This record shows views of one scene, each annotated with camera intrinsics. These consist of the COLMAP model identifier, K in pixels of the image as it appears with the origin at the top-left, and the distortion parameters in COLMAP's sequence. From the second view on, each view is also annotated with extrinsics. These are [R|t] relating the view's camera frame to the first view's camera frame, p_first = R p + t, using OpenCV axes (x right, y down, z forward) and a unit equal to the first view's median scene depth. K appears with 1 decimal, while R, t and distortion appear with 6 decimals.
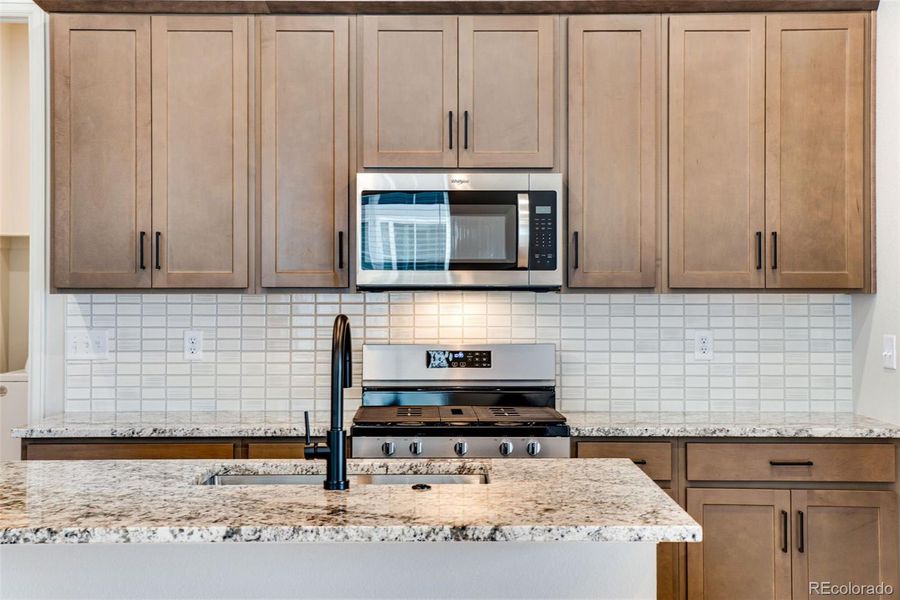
lens RADIAL K [[1297.1, 0, 443.5], [0, 1297.1, 269.7], [0, 0, 1]] dist [0.117494, 0.051101]
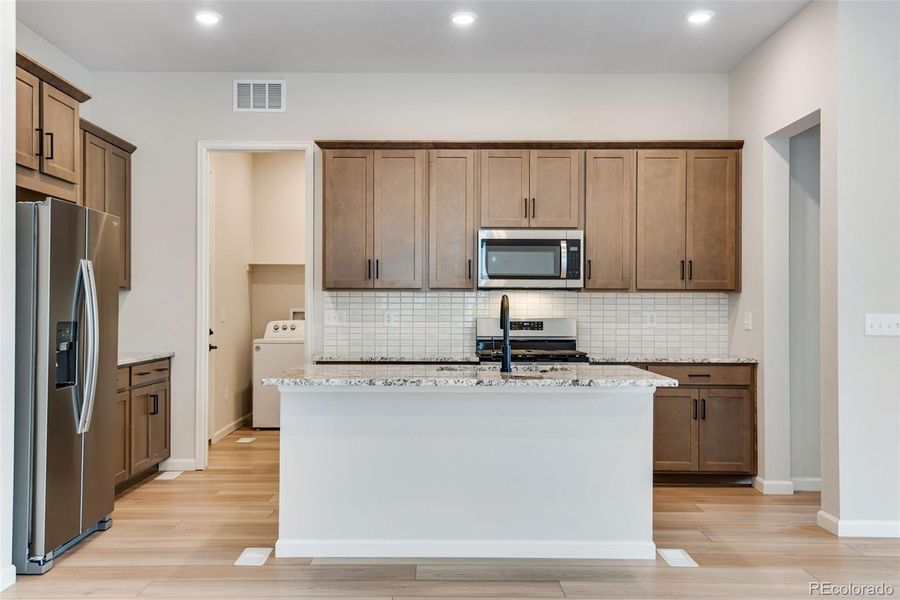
lens RADIAL K [[849.3, 0, 450.0], [0, 849.3, 300.0], [0, 0, 1]] dist [0.087913, -0.006197]
pose [[0.999963, 0.003497, 0.007851, -0.118448], [-0.003580, 0.999938, 0.010553, 0.018126], [-0.007814, -0.010580, 0.999913, -0.284649]]
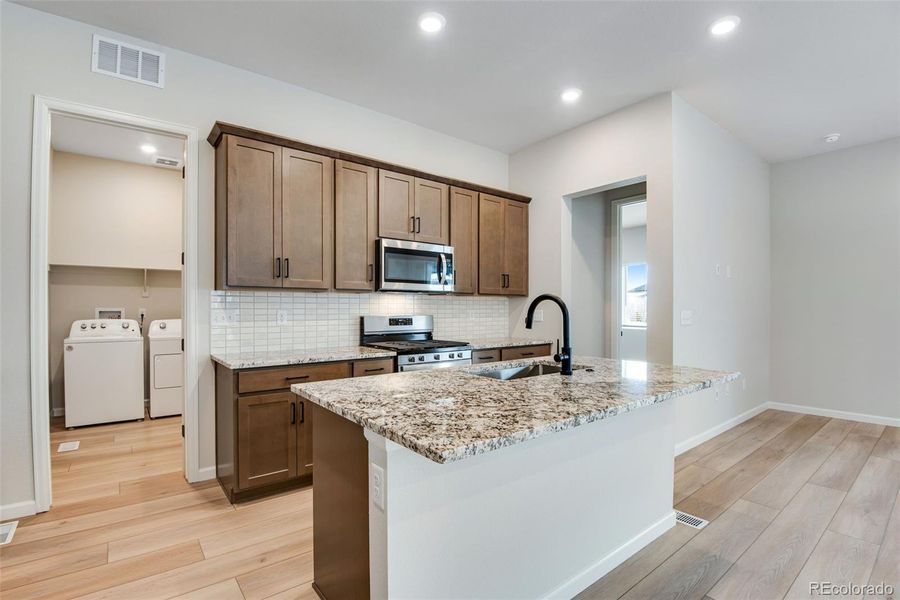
lens RADIAL K [[419.0, 0, 460.4], [0, 419.0, 317.5], [0, 0, 1]] dist [-0.039405, -0.000953]
pose [[0.772704, -0.013061, 0.634632, -0.412299], [-0.015498, 0.999102, 0.039431, 0.030081], [-0.634577, -0.040304, 0.771808, 0.353068]]
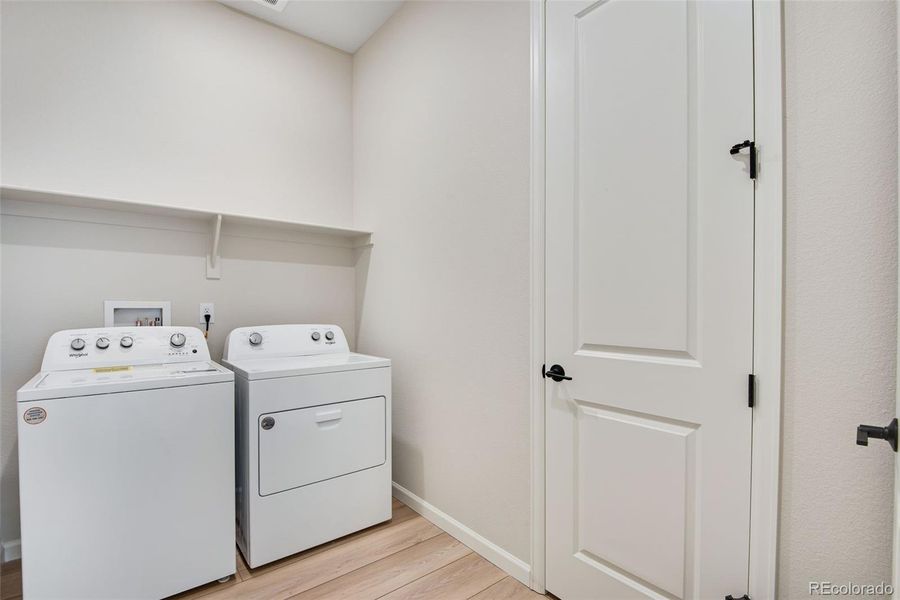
lens RADIAL K [[418.3, 0, 449.4], [0, 418.3, 313.8], [0, 0, 1]] dist [-0.000371, -0.000180]
pose [[0.778966, -0.010599, 0.626976, -0.466405], [-0.008290, 0.999596, 0.027199, 0.058293], [-0.627011, -0.026385, 0.778564, 1.107689]]
